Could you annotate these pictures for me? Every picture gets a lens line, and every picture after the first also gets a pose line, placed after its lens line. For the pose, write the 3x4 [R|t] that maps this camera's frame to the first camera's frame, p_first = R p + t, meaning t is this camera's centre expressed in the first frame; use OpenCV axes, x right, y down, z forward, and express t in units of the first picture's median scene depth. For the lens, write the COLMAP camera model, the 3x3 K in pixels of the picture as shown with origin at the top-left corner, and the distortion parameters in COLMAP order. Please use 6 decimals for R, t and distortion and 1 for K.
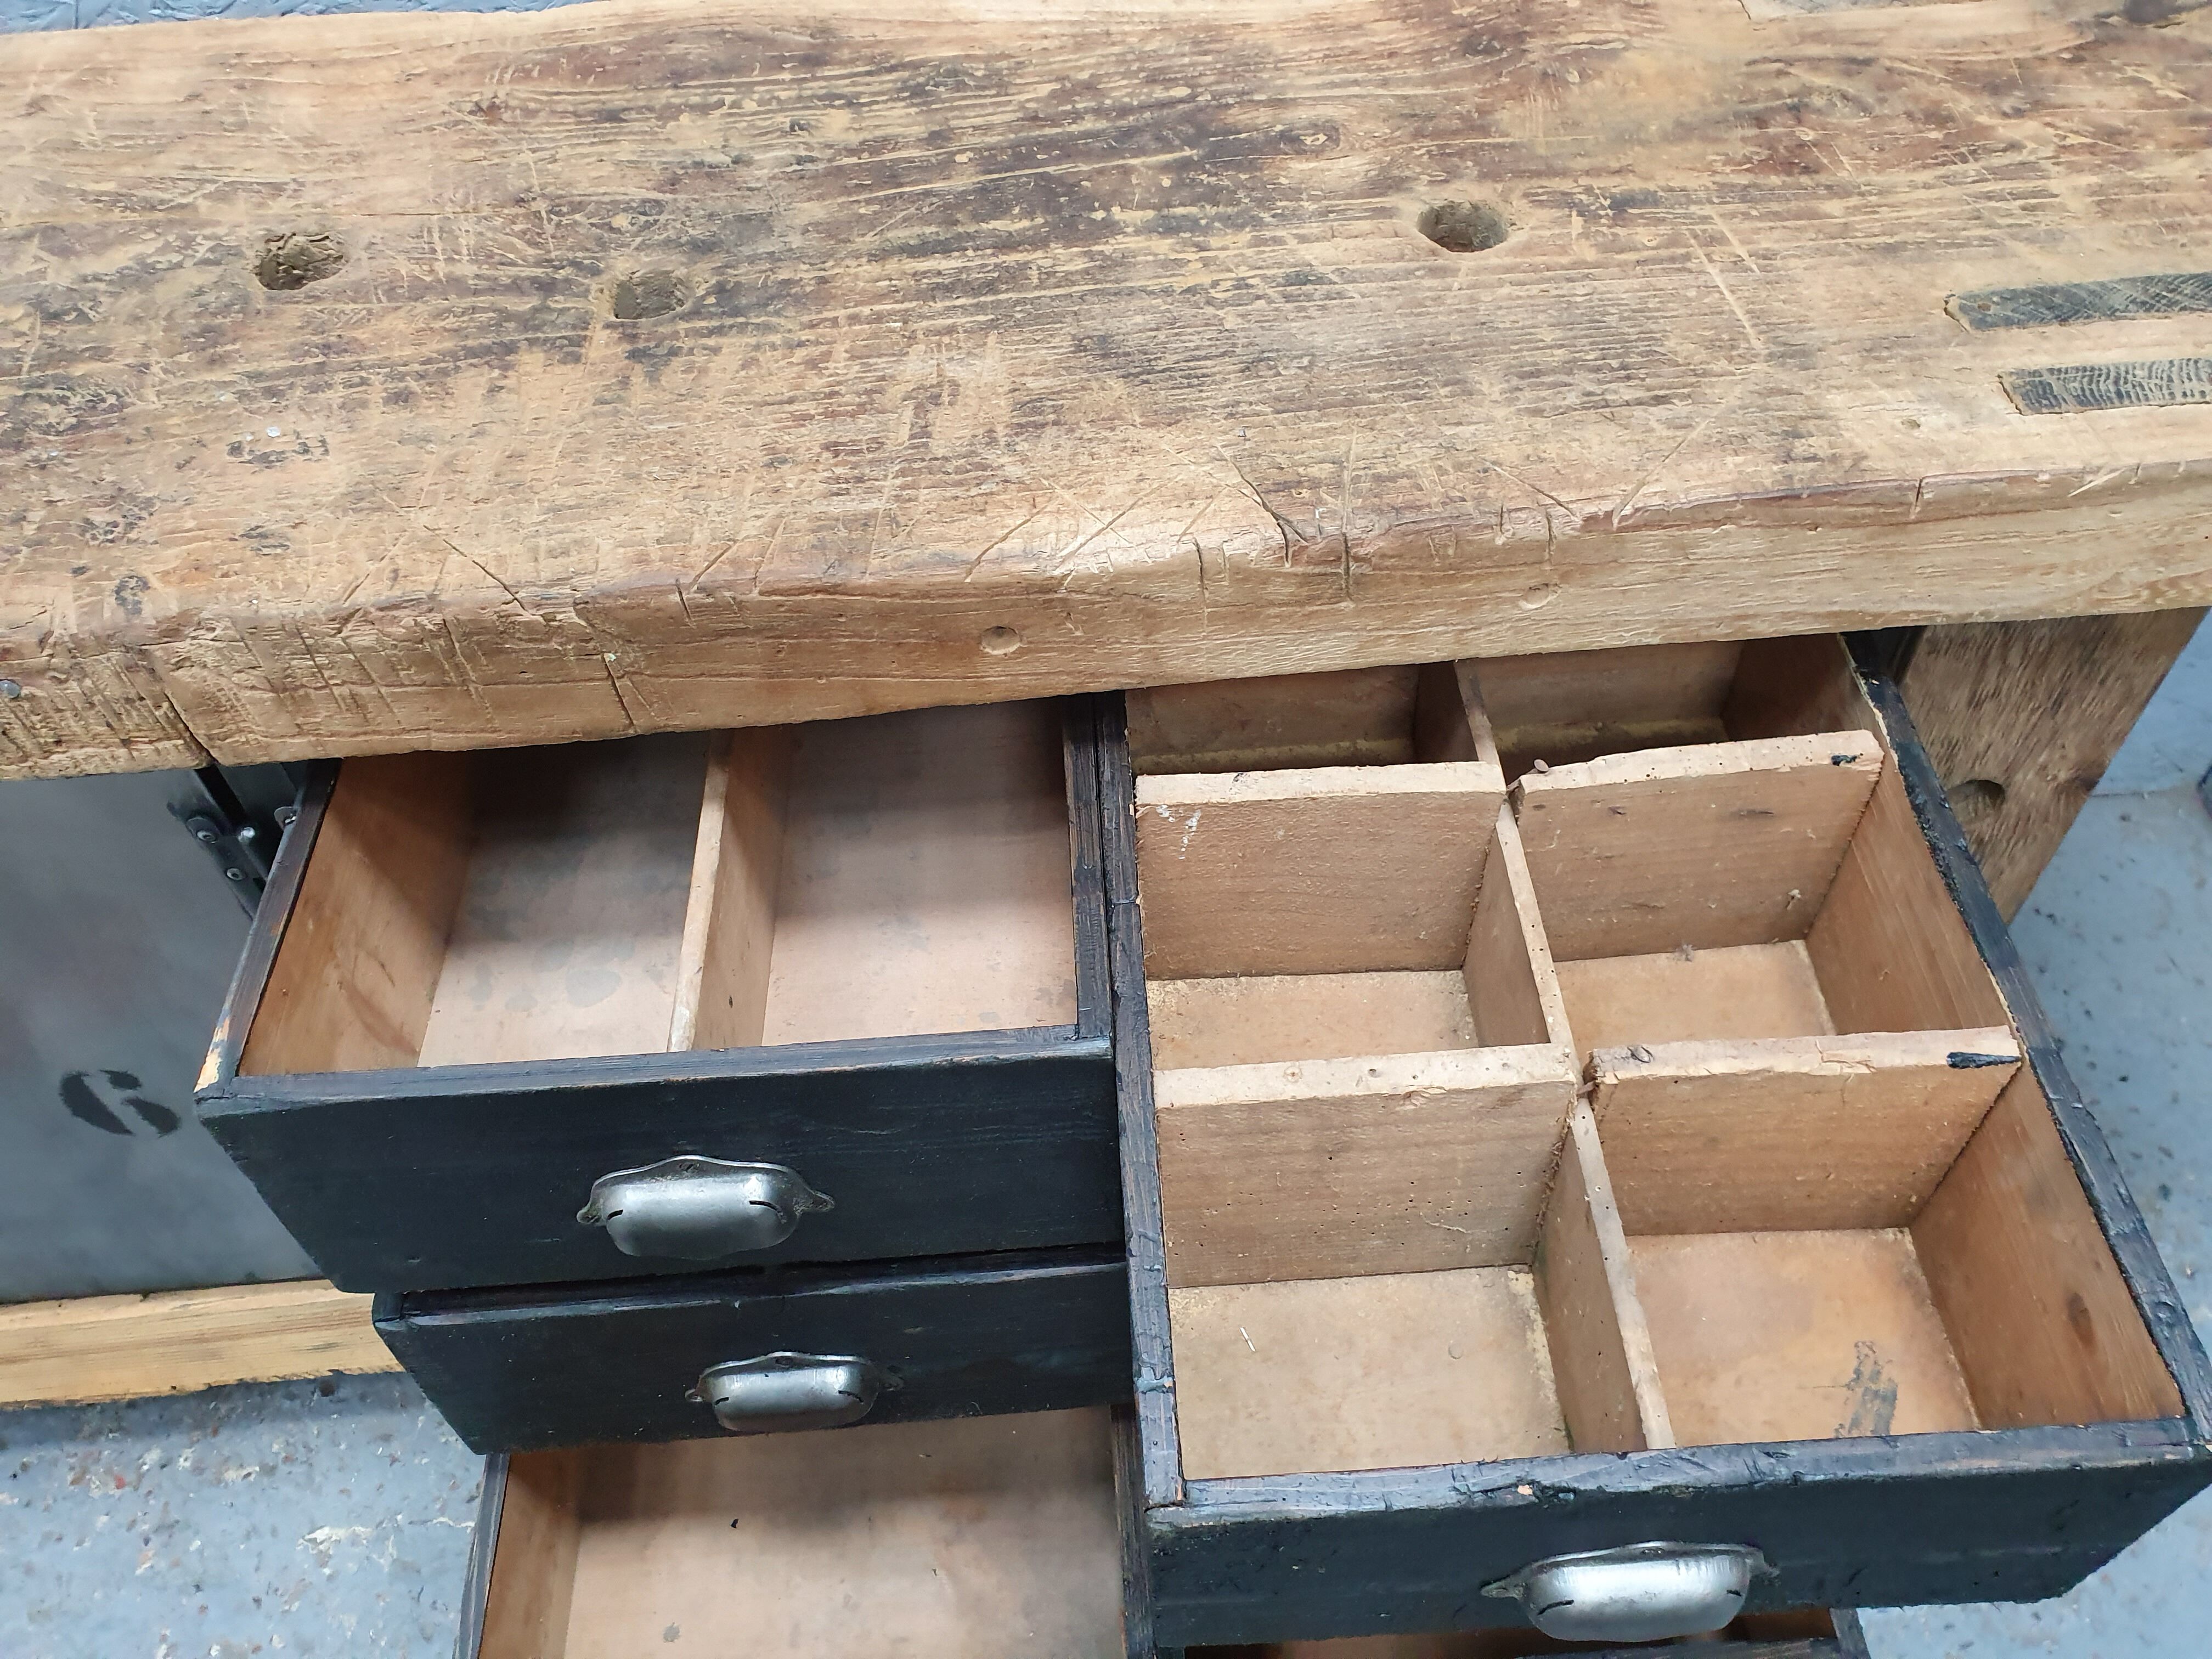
lens RADIAL K [[1707.0, 0, 1118.6], [0, 1707.0, 833.2], [0, 0, 1]] dist [-0.010680, 0.050833]
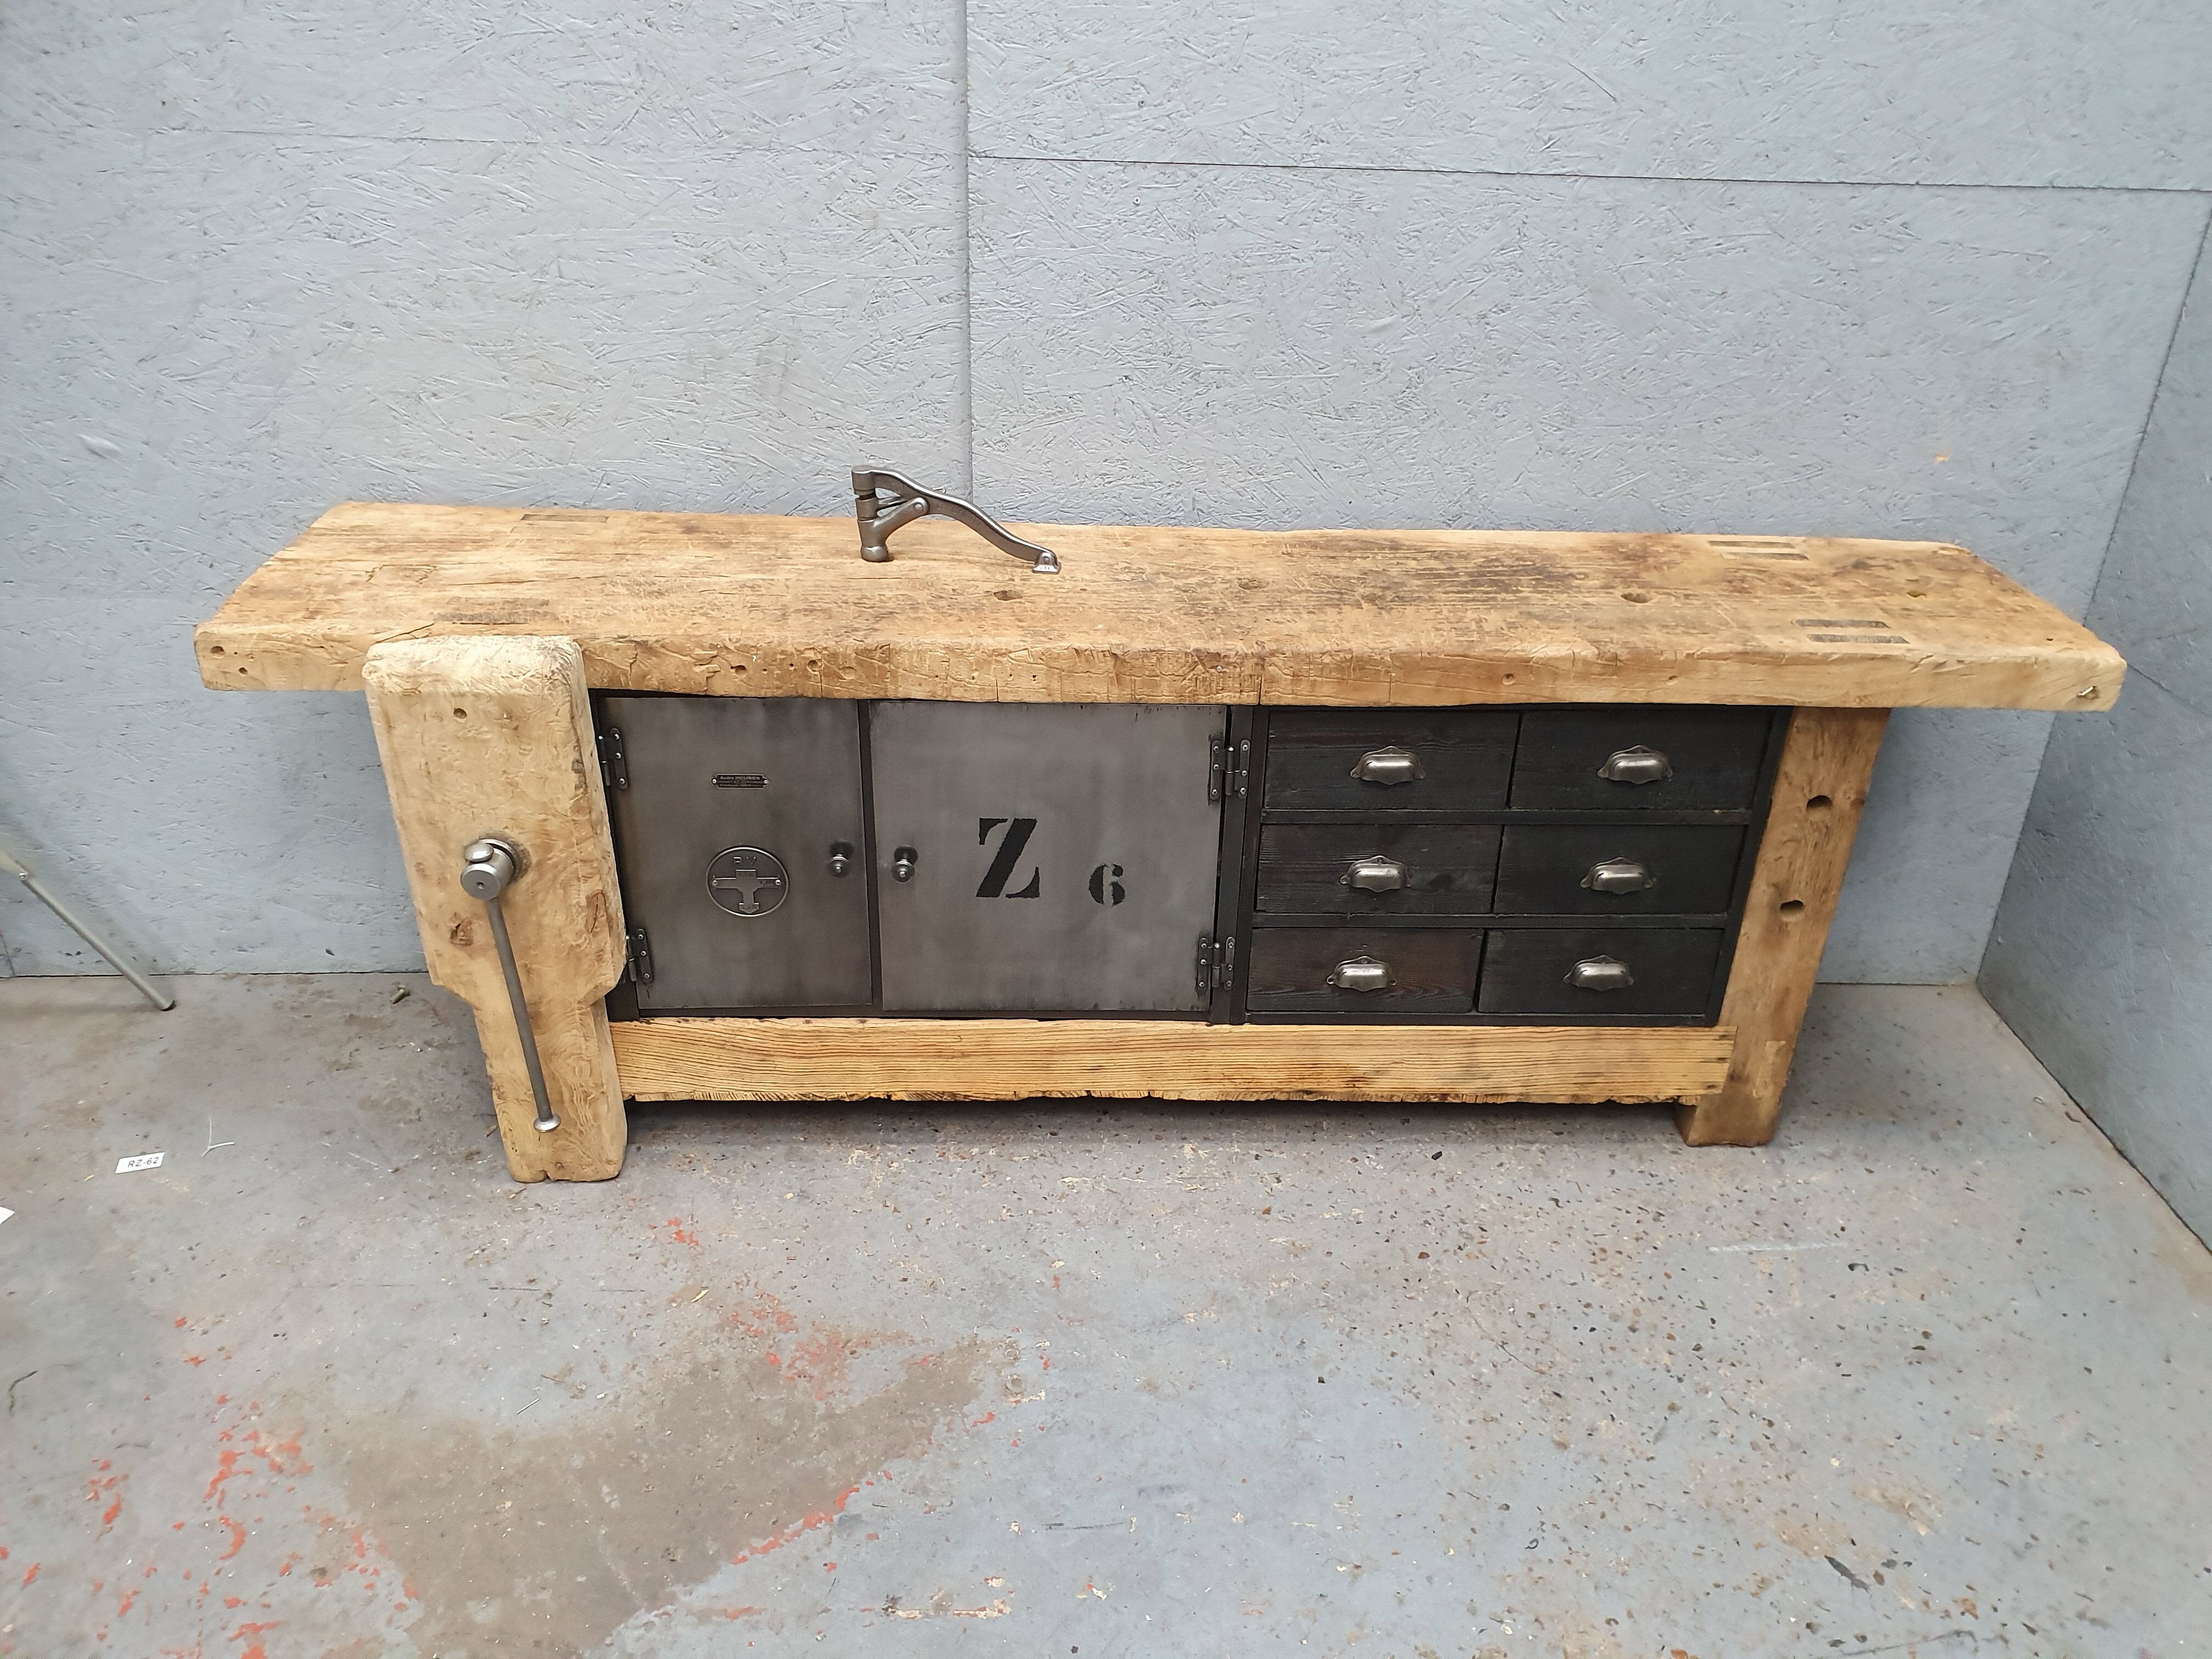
lens RADIAL K [[1684.2, 0, 1160.6], [0, 1684.2, 851.3], [0, 0, 1]] dist [0.013552, 0.002033]
pose [[0.997142, 0.074447, 0.012864, -0.696750], [-0.064662, 0.929035, -0.364298, 1.305649], [-0.039072, 0.362425, 0.931193, -1.725600]]
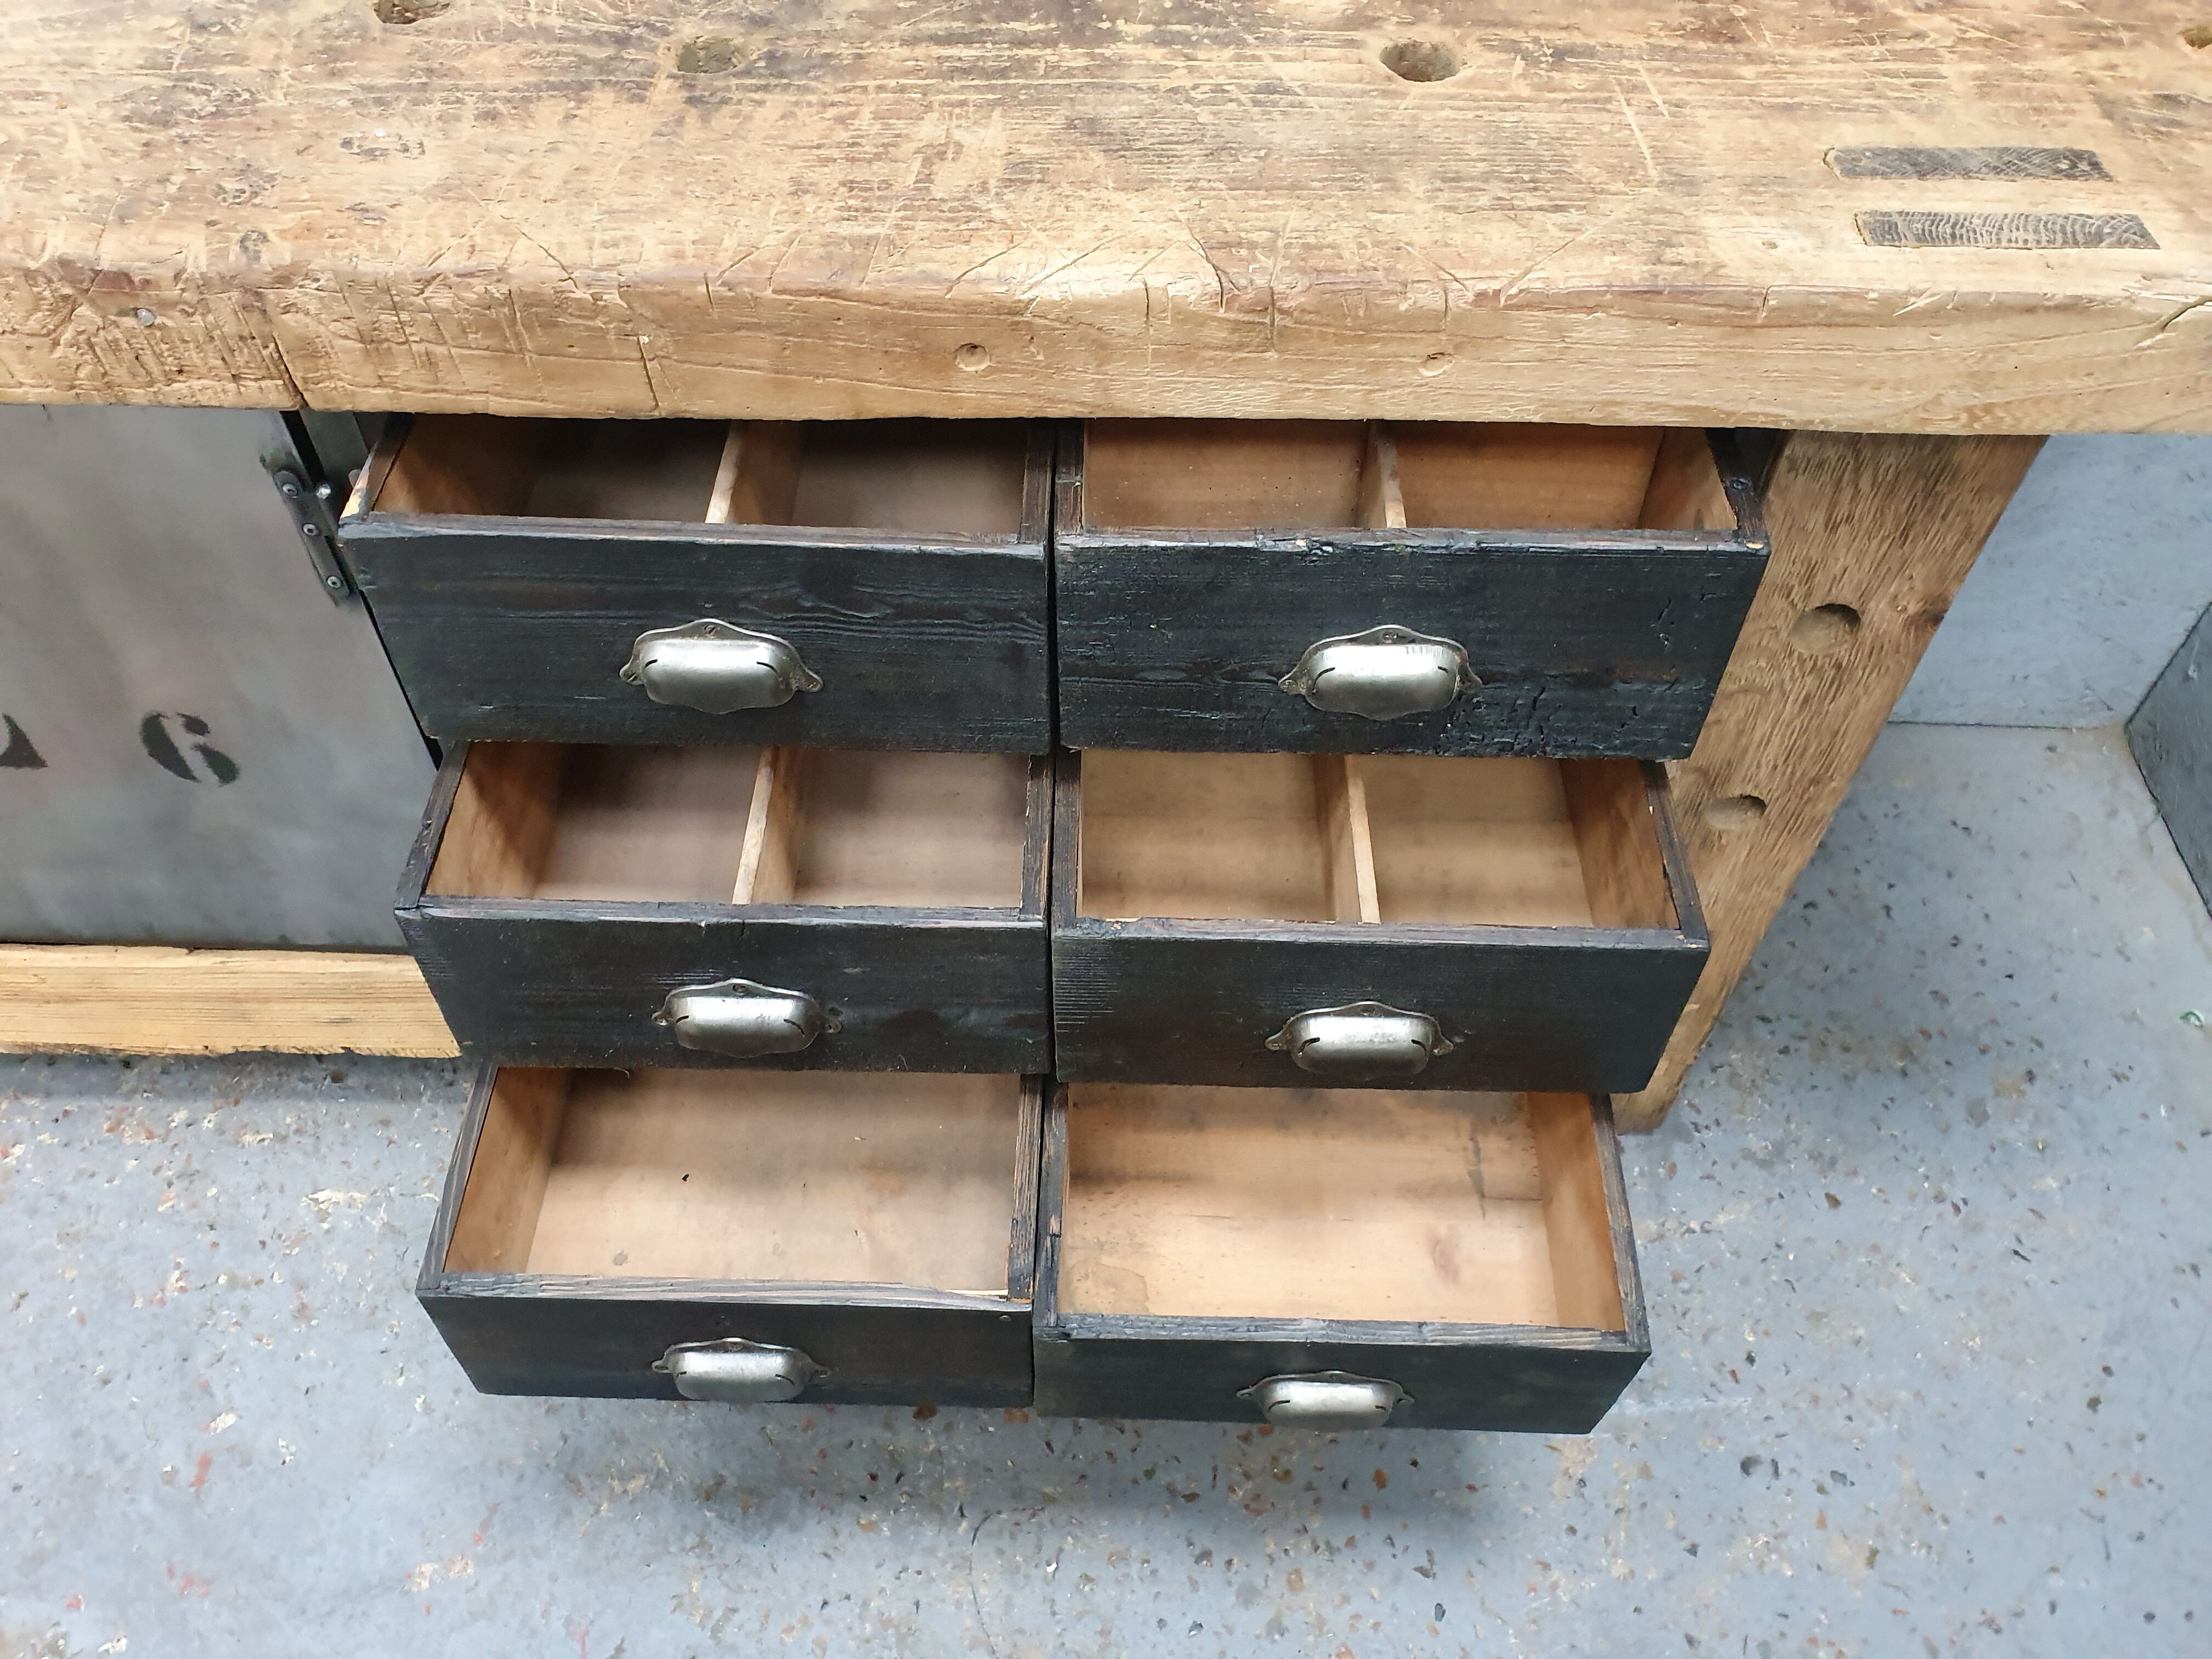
lens RADIAL K [[1703.6, 0, 1100.6], [0, 1703.6, 810.5], [0, 0, 1]] dist [-0.012690, 0.061058]
pose [[0.994785, 0.098981, -0.024601, 0.070996], [-0.098606, 0.994998, 0.016017, 0.155480], [0.026063, -0.013508, 0.999569, -0.161755]]
